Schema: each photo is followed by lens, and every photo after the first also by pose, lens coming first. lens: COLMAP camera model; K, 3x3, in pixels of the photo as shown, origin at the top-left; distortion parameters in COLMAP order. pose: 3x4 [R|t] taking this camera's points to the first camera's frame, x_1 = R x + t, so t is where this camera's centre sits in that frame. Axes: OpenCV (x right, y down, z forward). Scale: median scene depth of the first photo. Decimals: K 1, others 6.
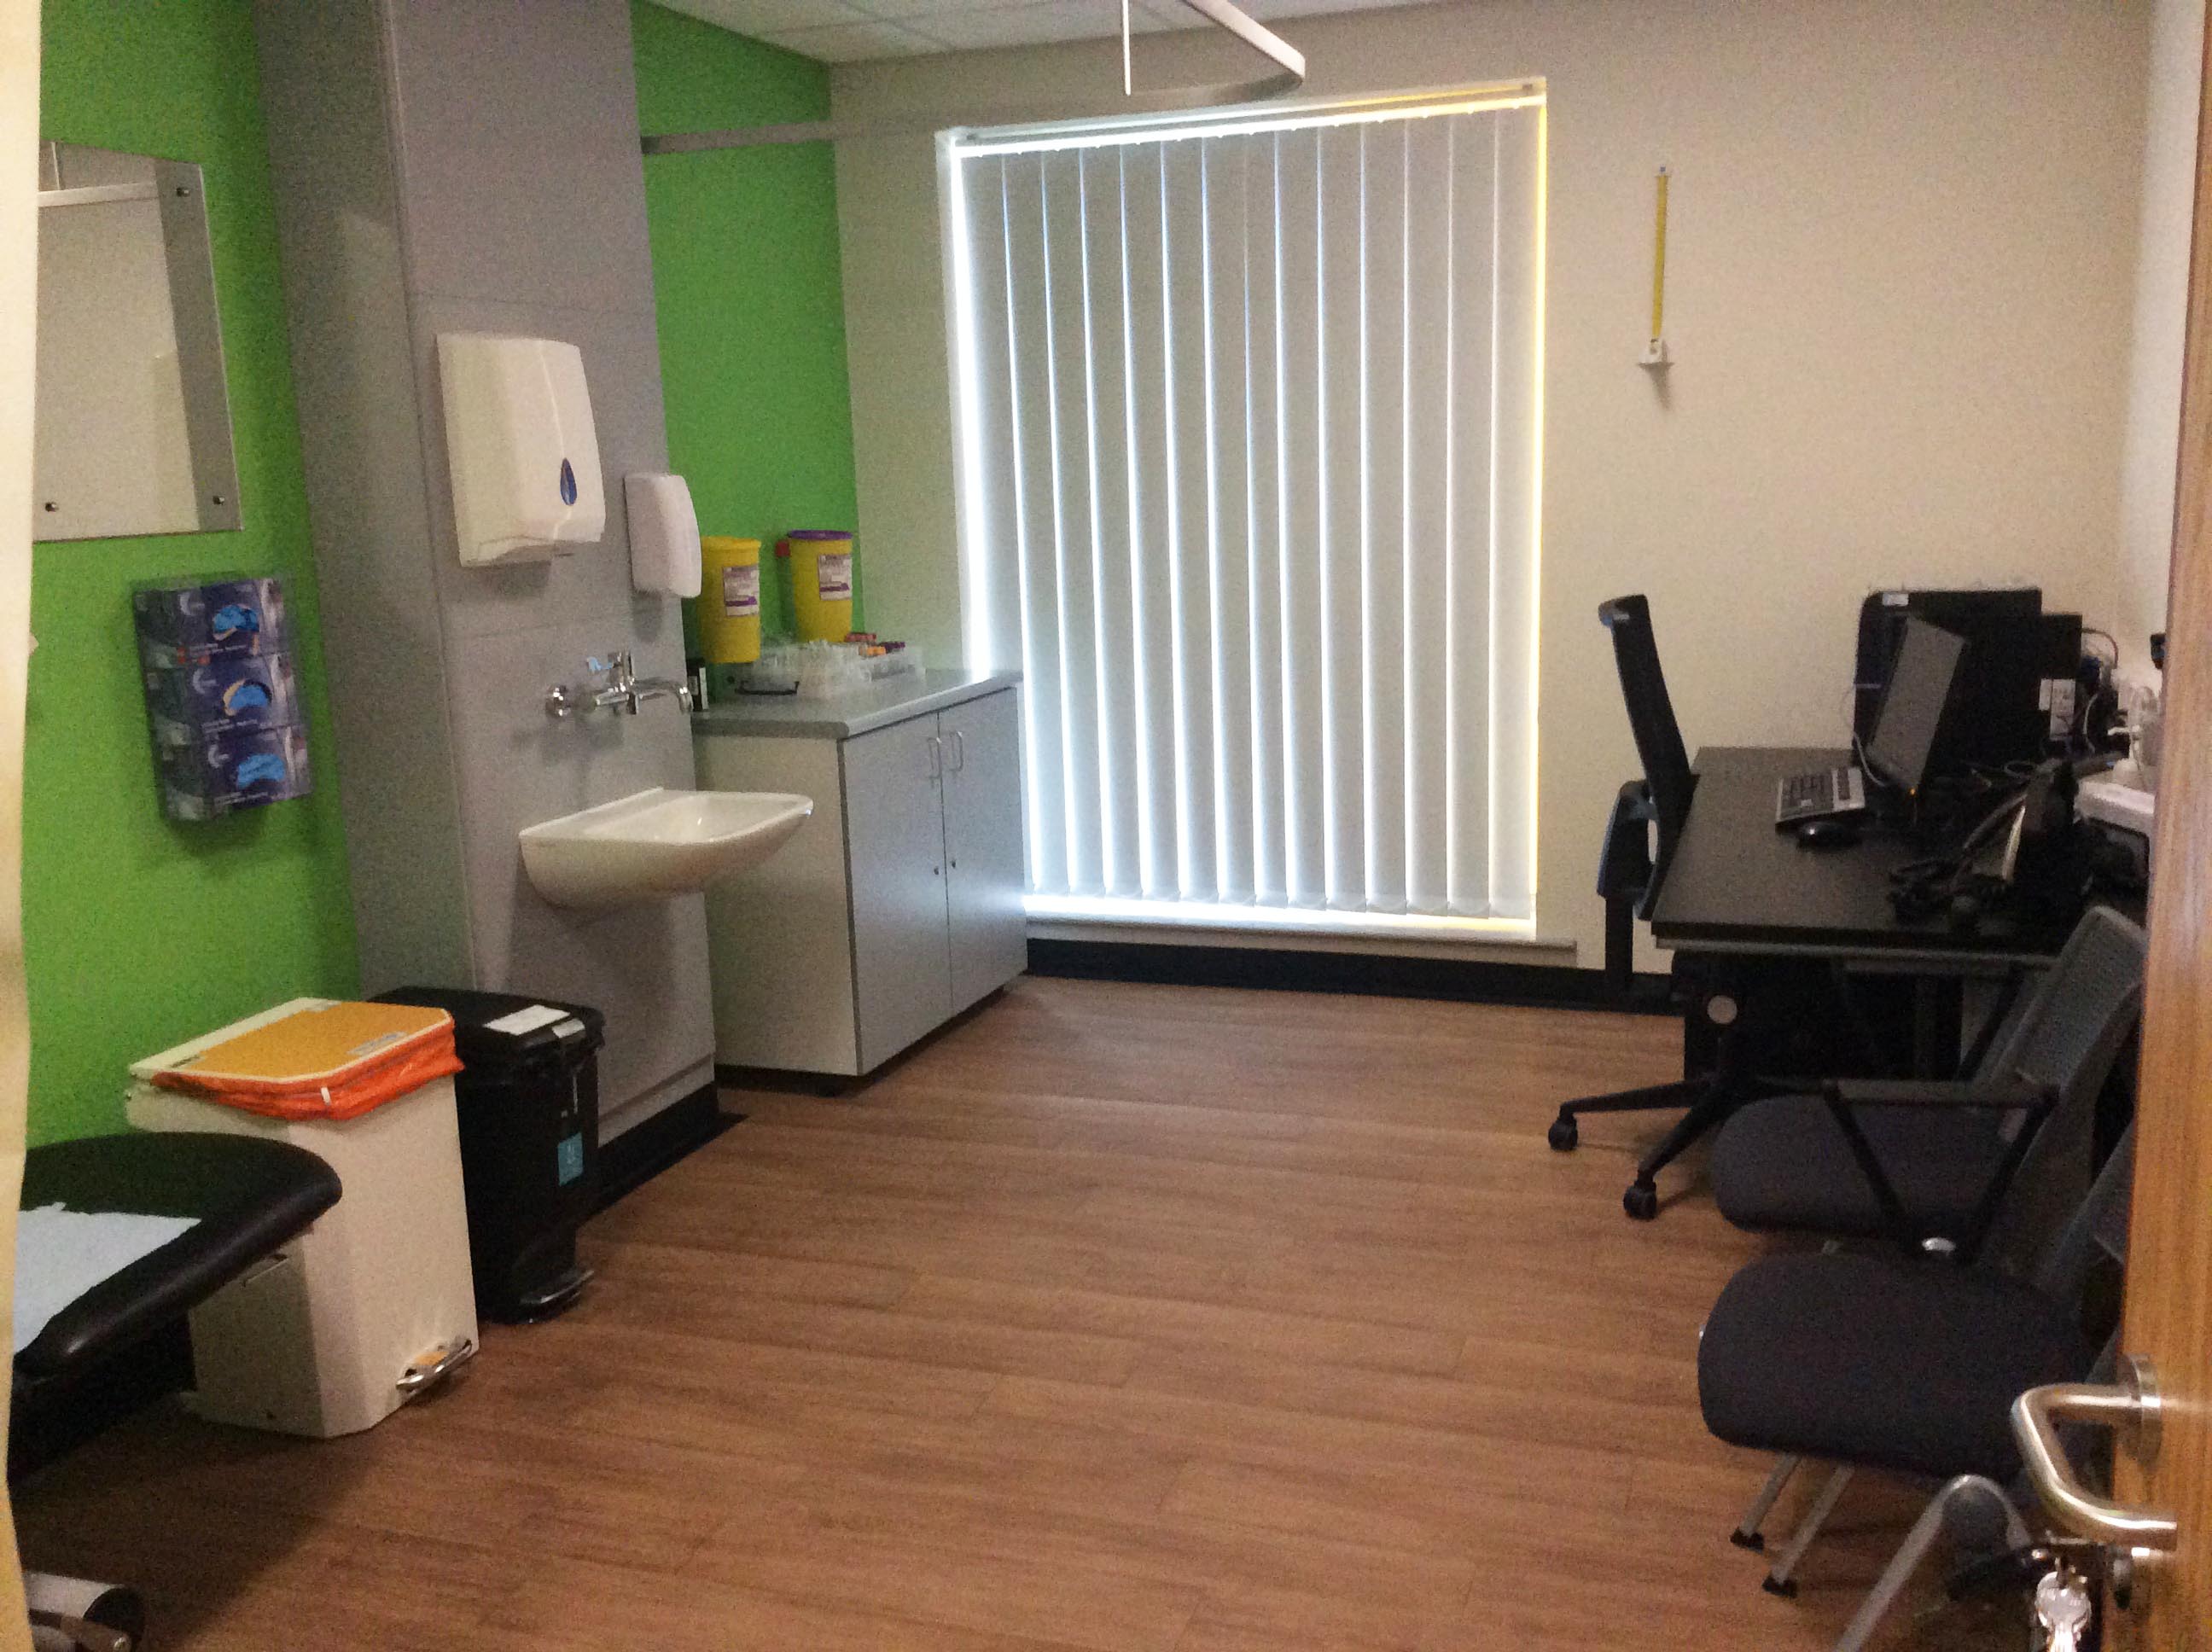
lens RADIAL K [[2037.6, 0, 1106.0], [0, 2037.6, 826.0], [0, 0, 1]] dist [0.170148, -0.312089]
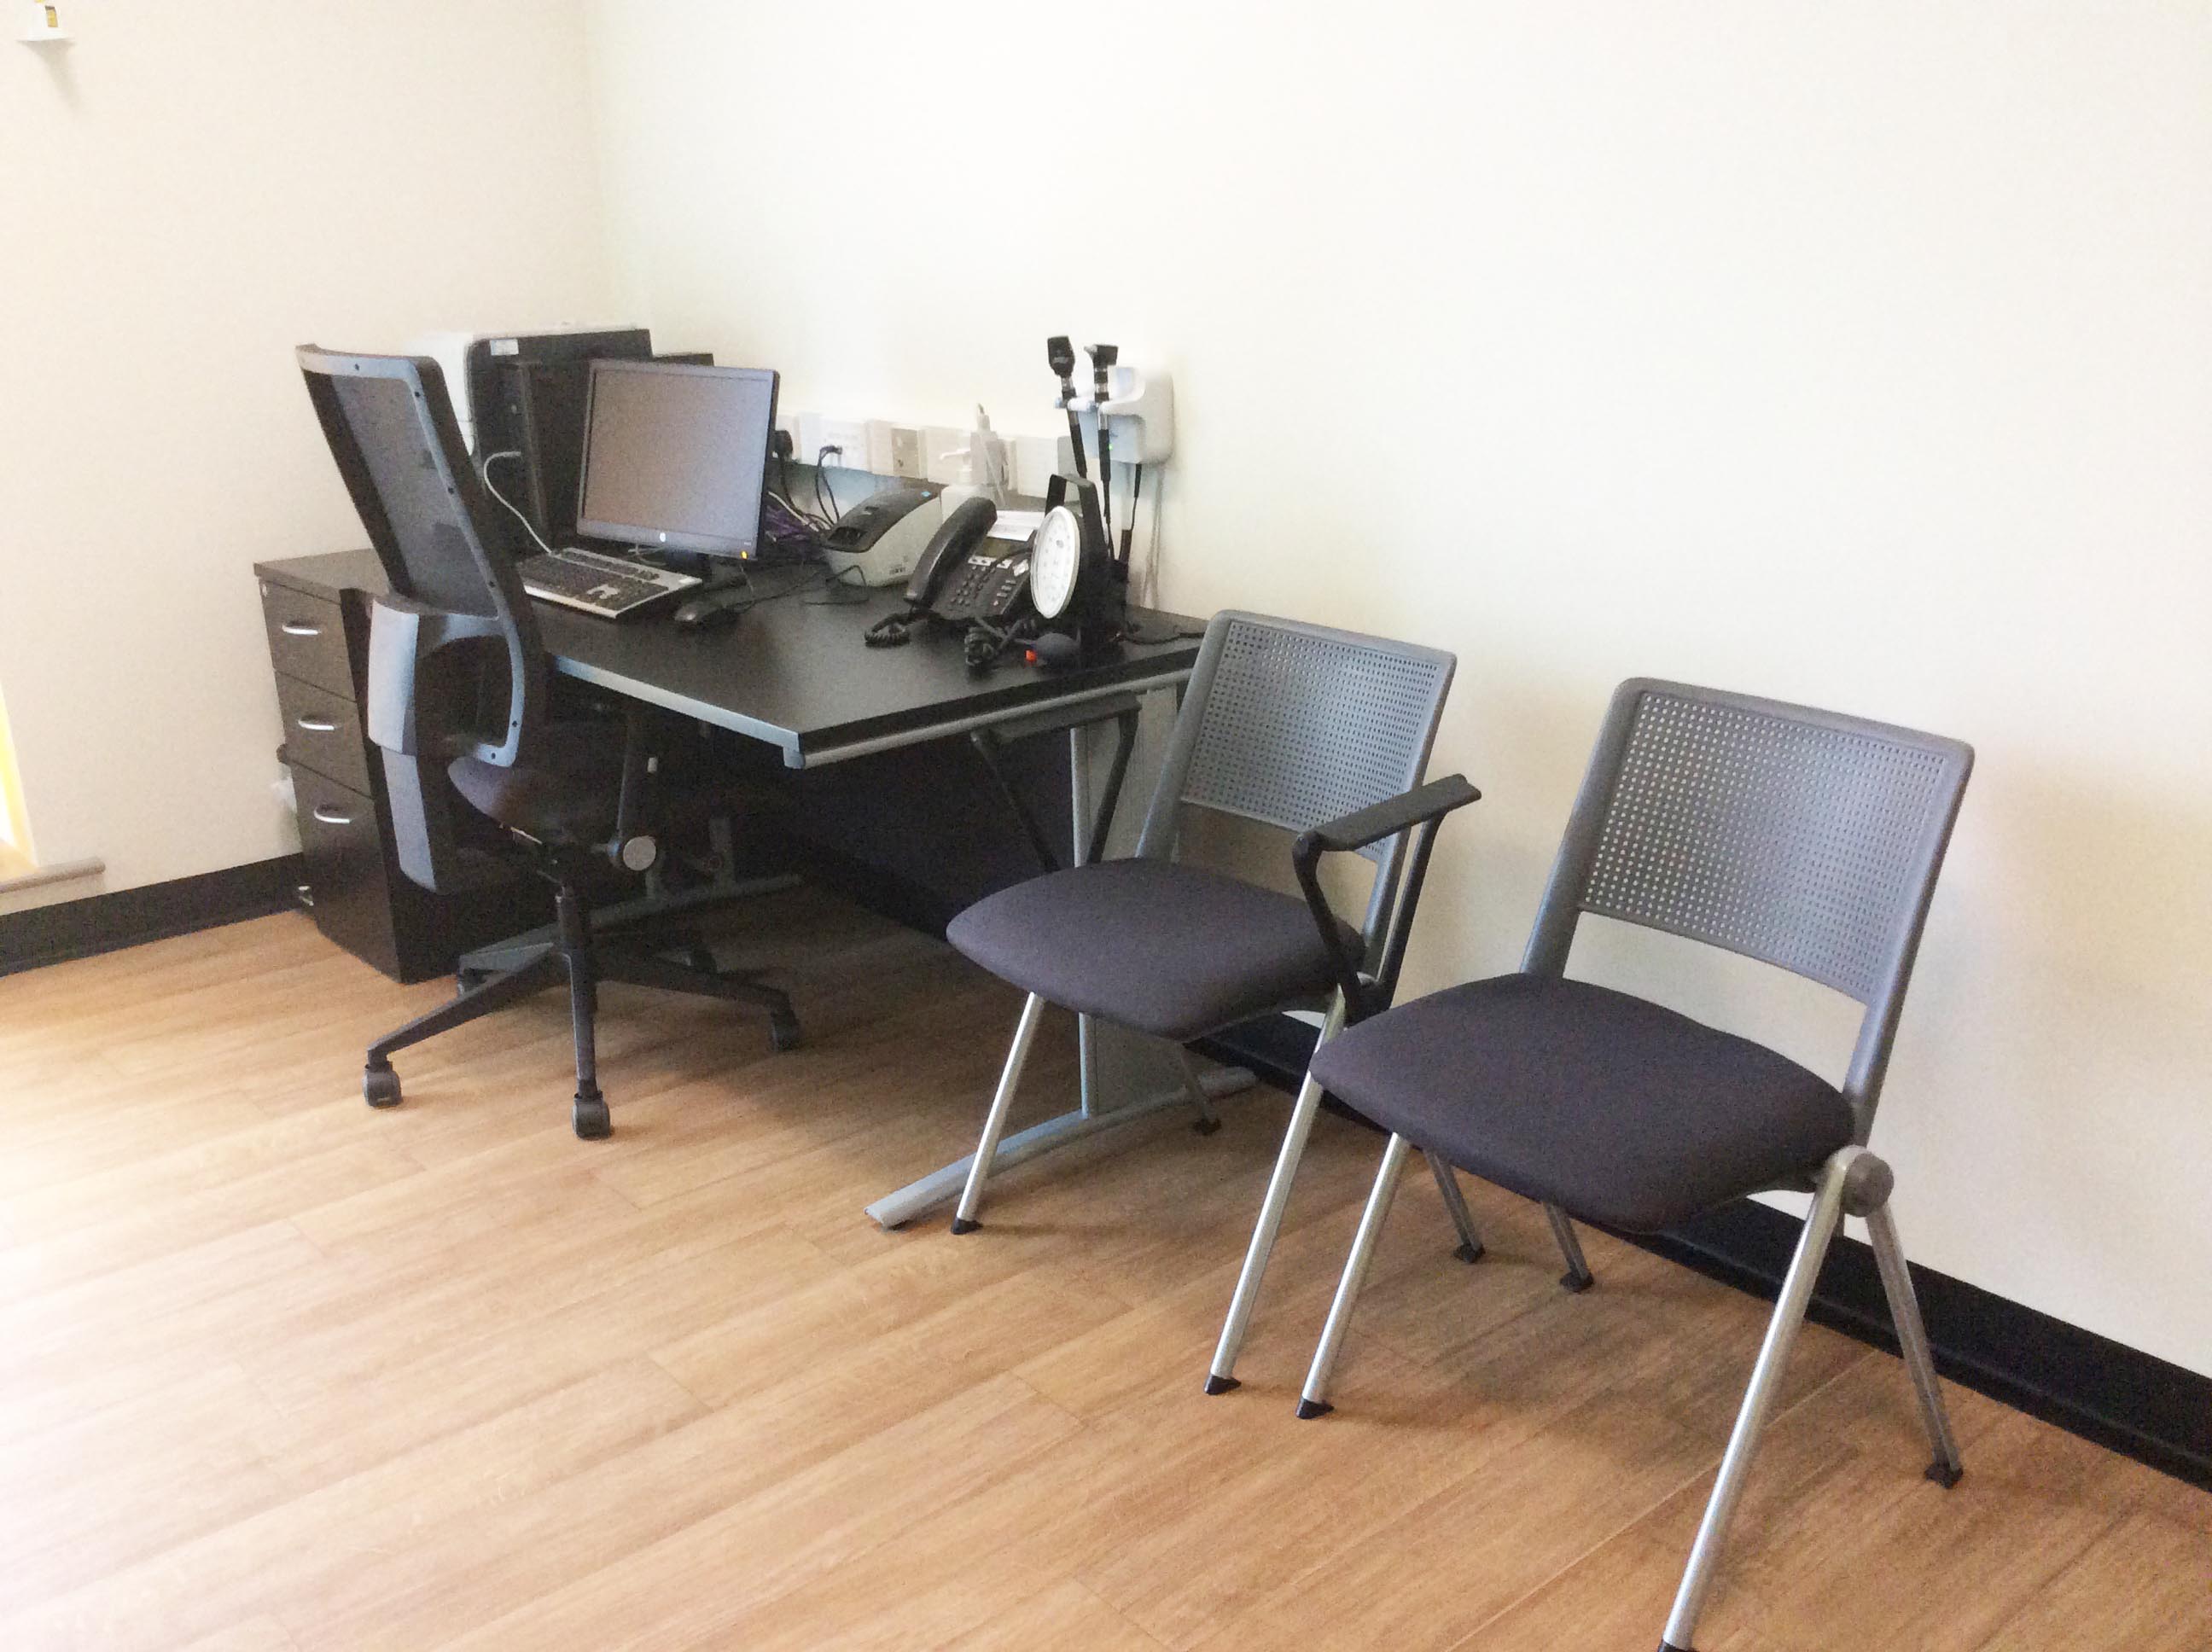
lens RADIAL K [[2037.6, 0, 1106.0], [0, 2037.6, 826.0], [0, 0, 1]] dist [0.170148, -0.312089]
pose [[0.494255, -0.229184, 0.838562, -0.317824], [0.166699, 0.971708, 0.167319, -0.028027], [-0.853184, 0.057089, 0.518476, 0.488386]]
